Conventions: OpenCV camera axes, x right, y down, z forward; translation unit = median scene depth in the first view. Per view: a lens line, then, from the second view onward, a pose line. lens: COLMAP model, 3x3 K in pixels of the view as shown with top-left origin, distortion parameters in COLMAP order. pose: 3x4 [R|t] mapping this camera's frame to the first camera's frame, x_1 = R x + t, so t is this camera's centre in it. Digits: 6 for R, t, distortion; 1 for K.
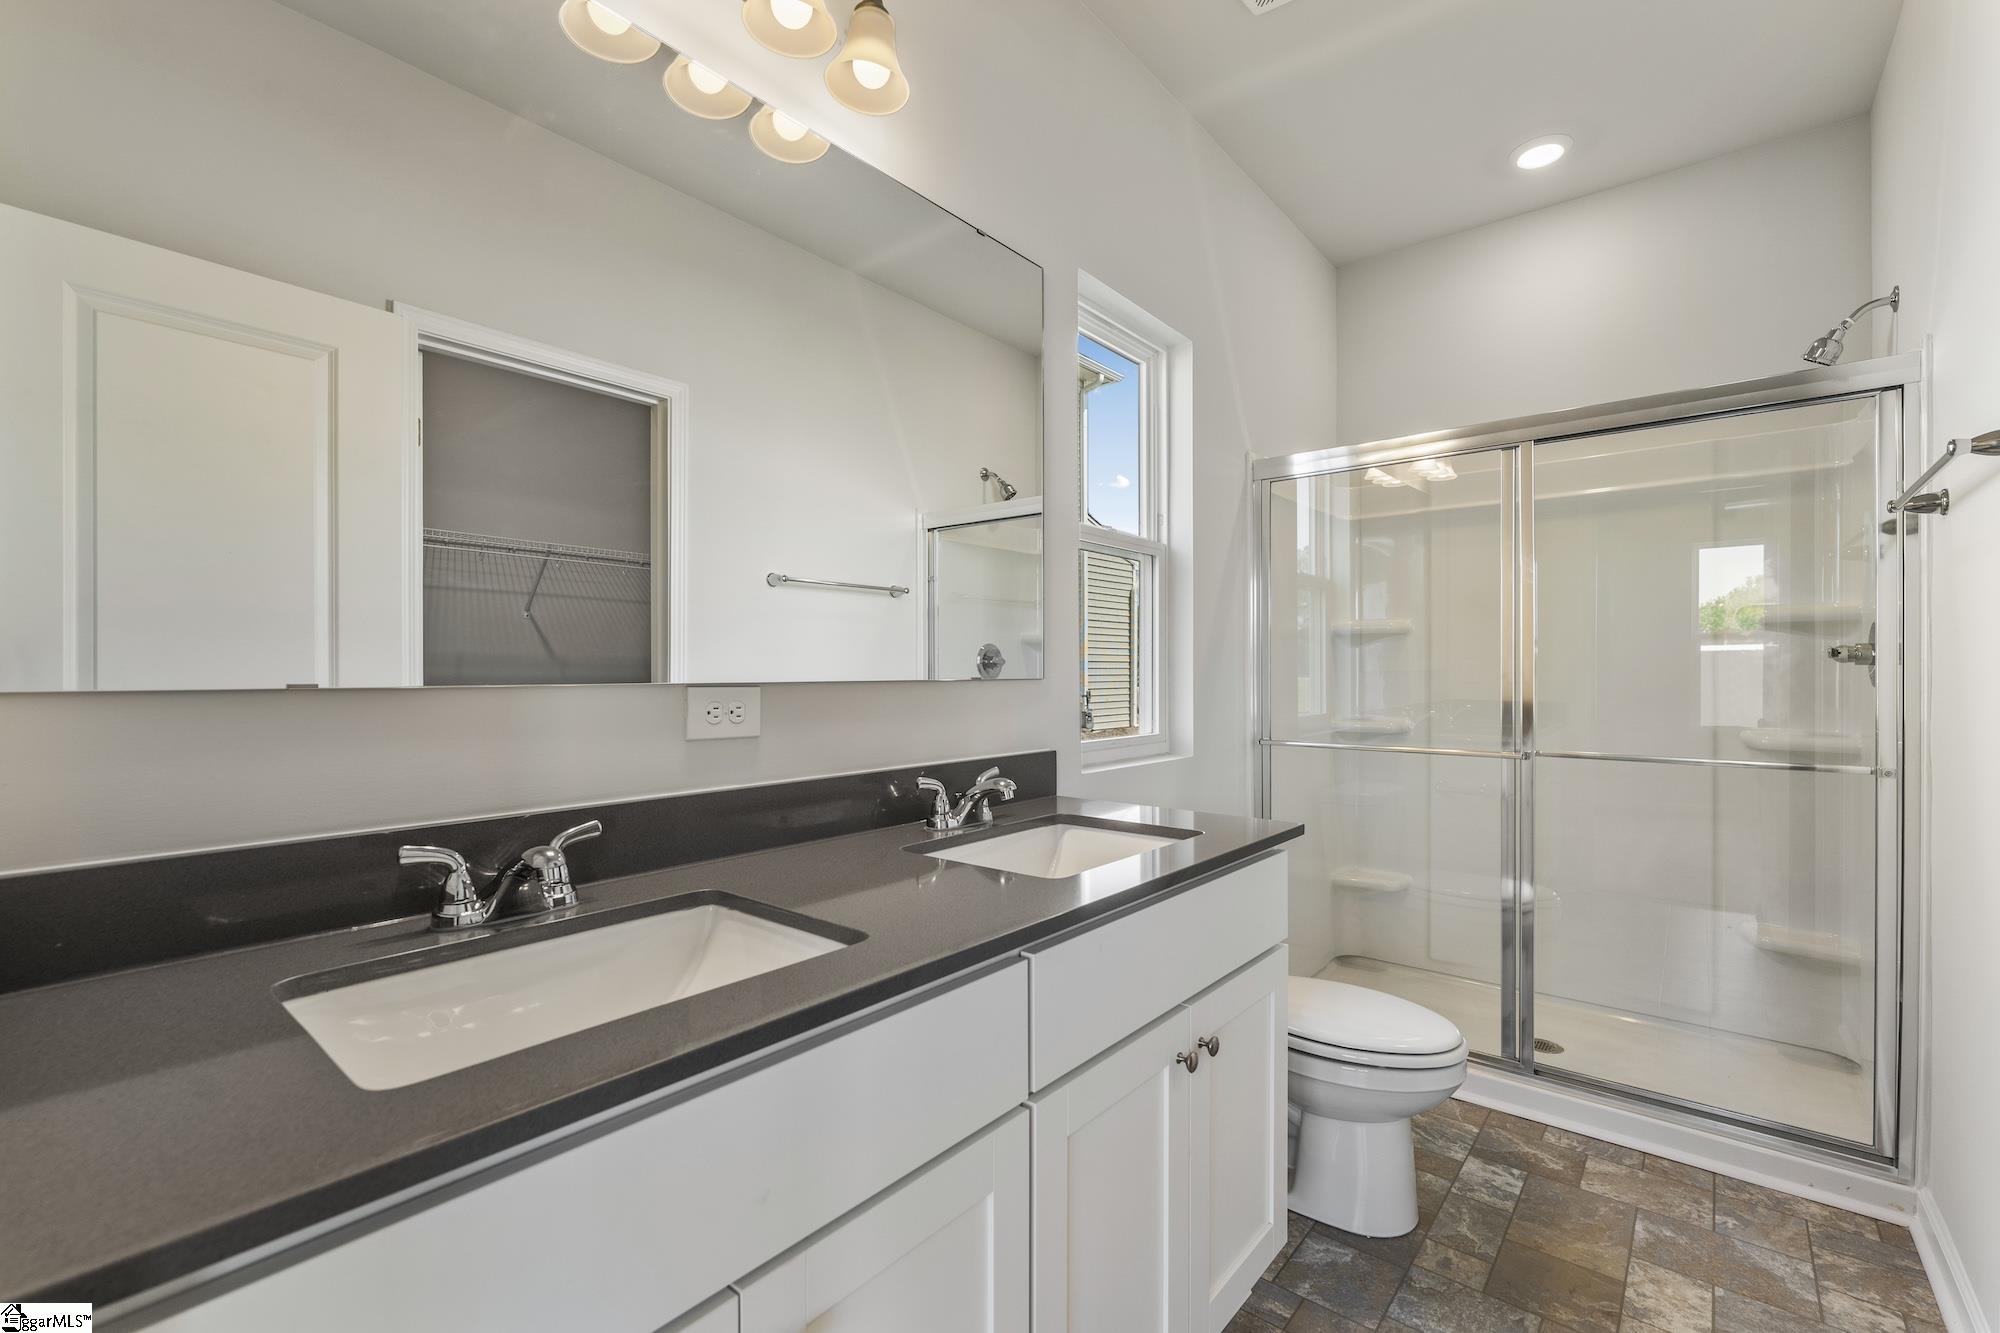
lens RADIAL K [[857.6, 0, 996.9], [0, 857.6, 669.8], [0, 0, 1]] dist [0.001436, 0.000124]
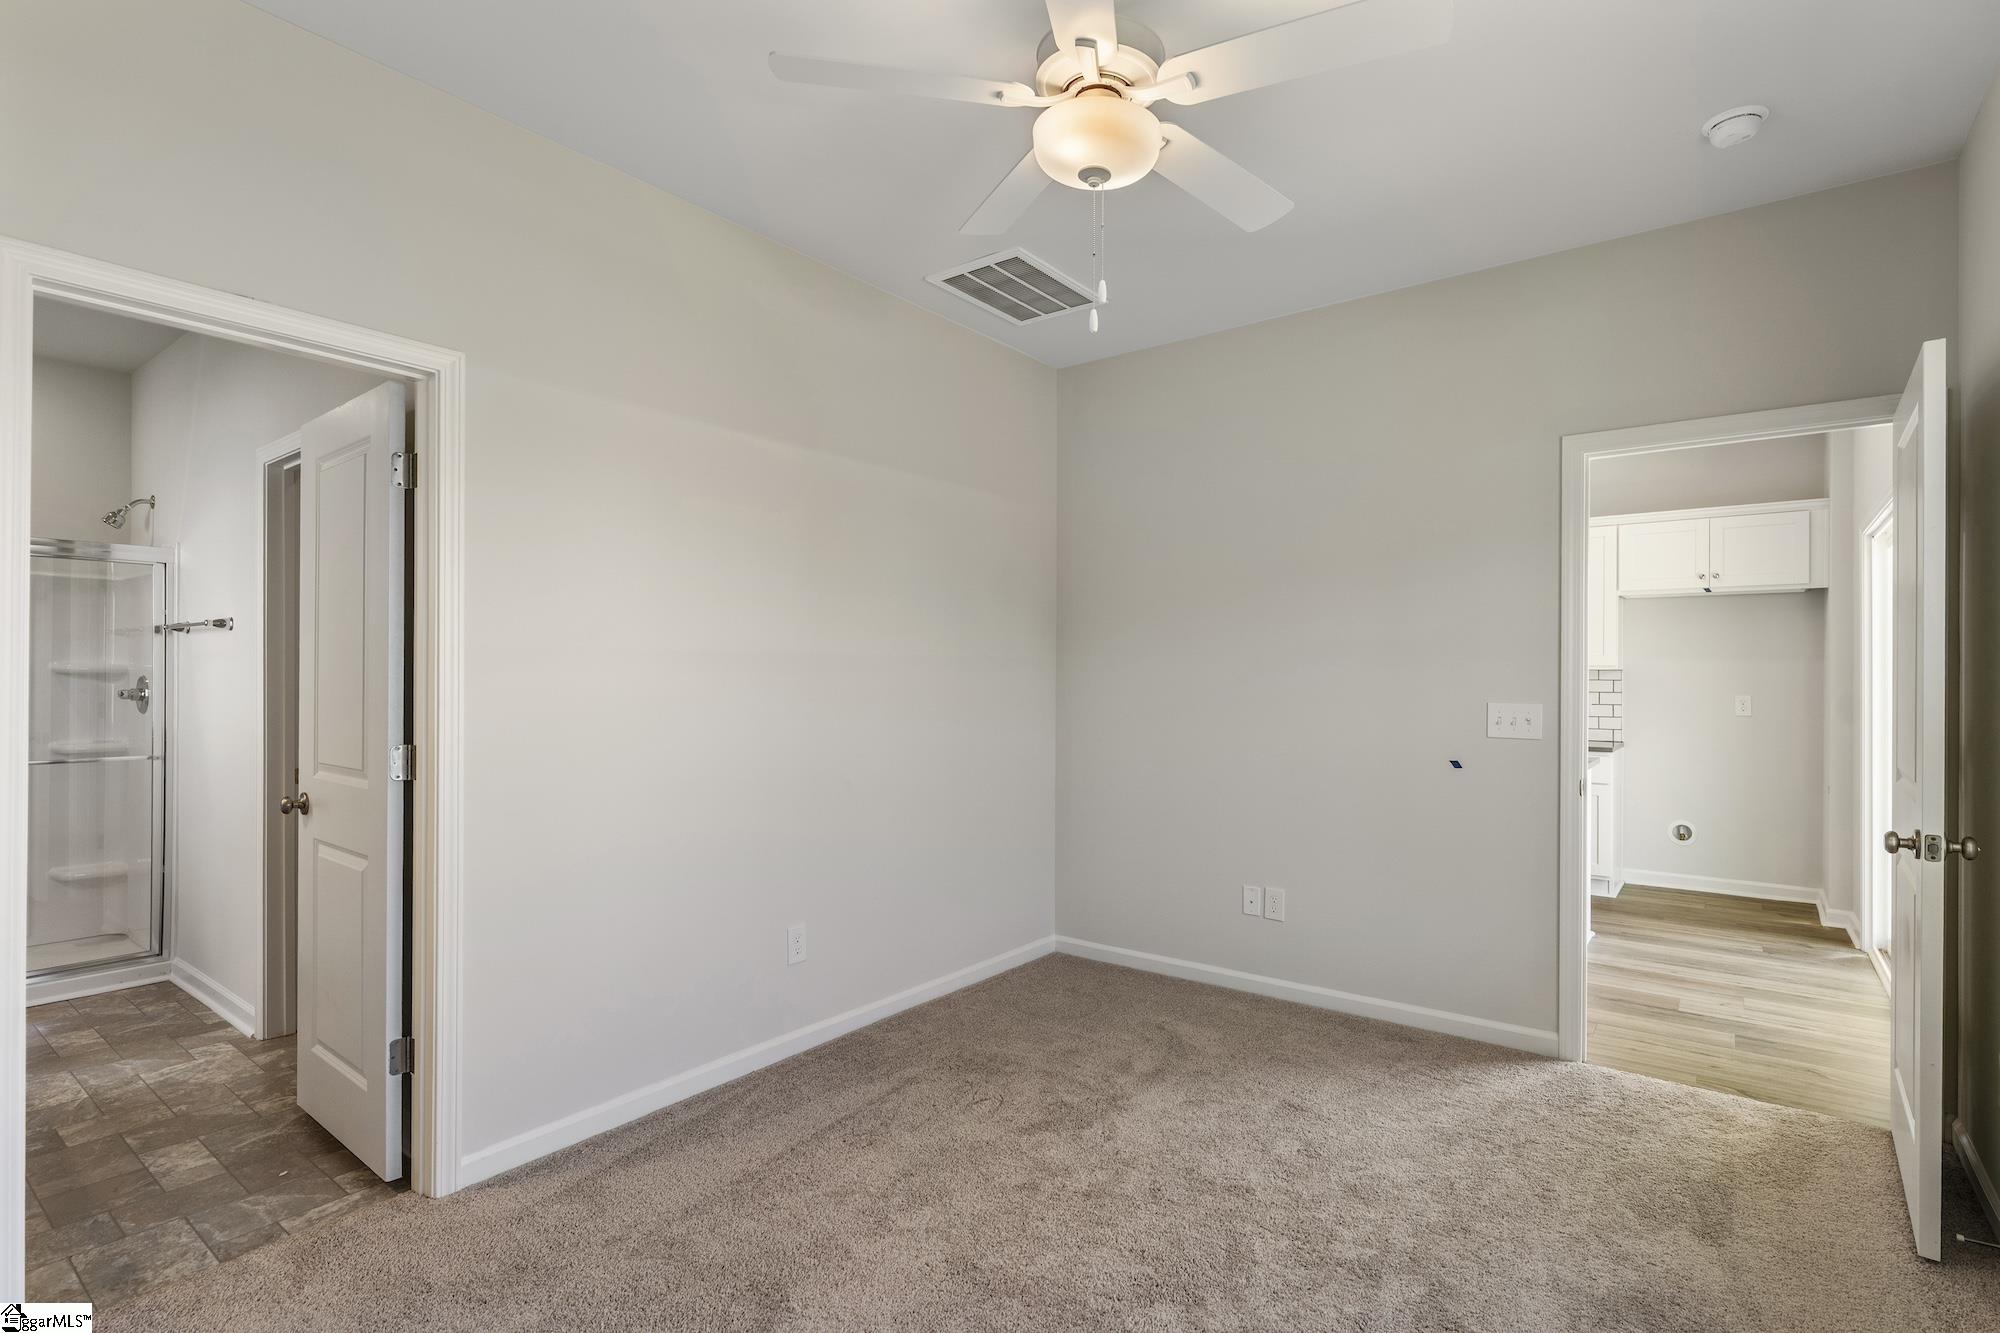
lens RADIAL K [[958.4, 0, 997.4], [0, 958.4, 667.8], [0, 0, 1]] dist [-0.000548, -0.000144]
pose [[-0.054127, 0.000550, 0.998534, -1.154117], [-0.009515, 0.999954, -0.001067, -0.092838], [-0.998489, -0.009559, -0.054119, -0.736171]]
